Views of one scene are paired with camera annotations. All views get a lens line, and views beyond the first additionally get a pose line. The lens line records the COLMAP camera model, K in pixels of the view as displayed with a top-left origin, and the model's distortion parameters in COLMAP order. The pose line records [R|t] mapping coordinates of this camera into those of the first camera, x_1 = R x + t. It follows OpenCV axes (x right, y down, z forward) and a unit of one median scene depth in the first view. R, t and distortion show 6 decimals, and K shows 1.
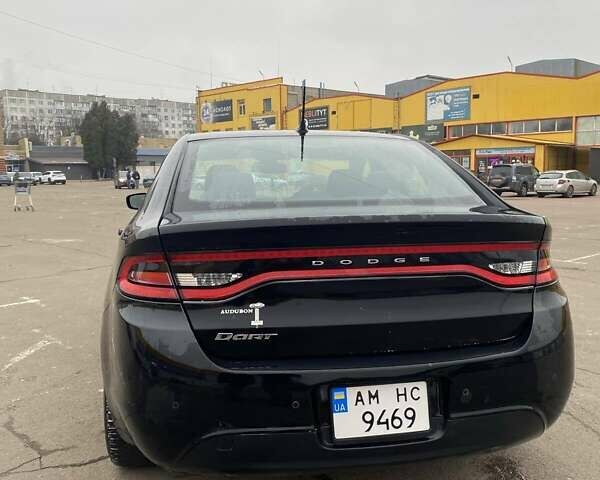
lens RADIAL K [[601.9, 0, 295.3], [0, 601.9, 238.7], [0, 0, 1]] dist [0.023449, 0.000000]
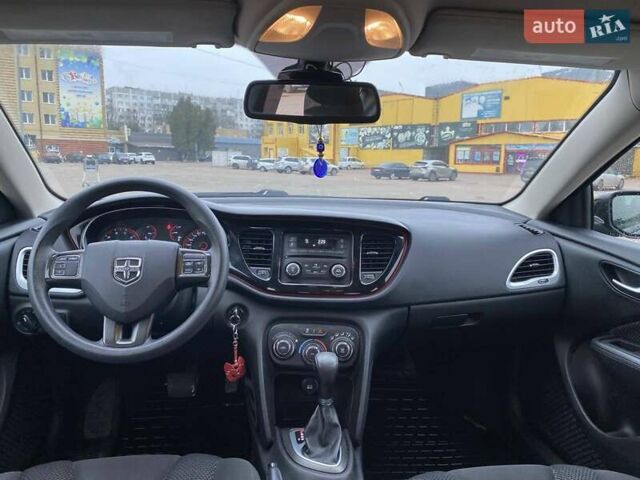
lens RADIAL K [[482.4, 0, 320.1], [0, 482.4, 238.4], [0, 0, 1]] dist [0.030716, -0.041265]
pose [[0.998363, 0.039068, -0.041762, -0.023508], [-0.036925, 0.998021, 0.050901, -0.028588], [0.043668, -0.049276, 0.997830, 0.351564]]
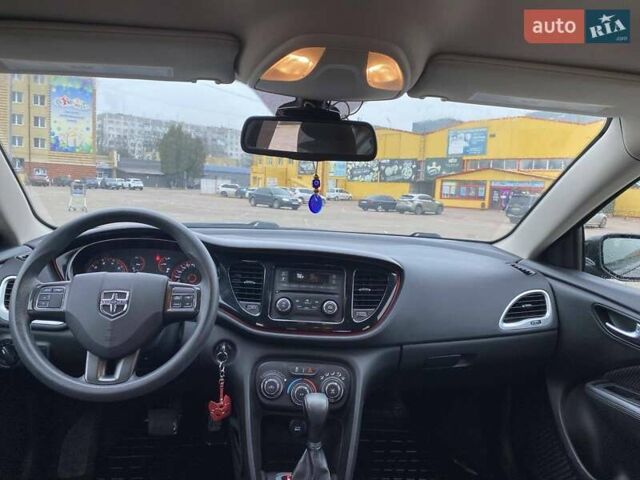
lens RADIAL K [[482.4, 0, 316.9], [0, 482.4, 236.6], [0, 0, 1]] dist [0.030716, -0.041265]
pose [[0.997799, 0.062072, -0.023332, -0.026785], [-0.062452, 0.997920, -0.015959, -0.030948], [0.022293, 0.017381, 0.999600, 0.354291]]
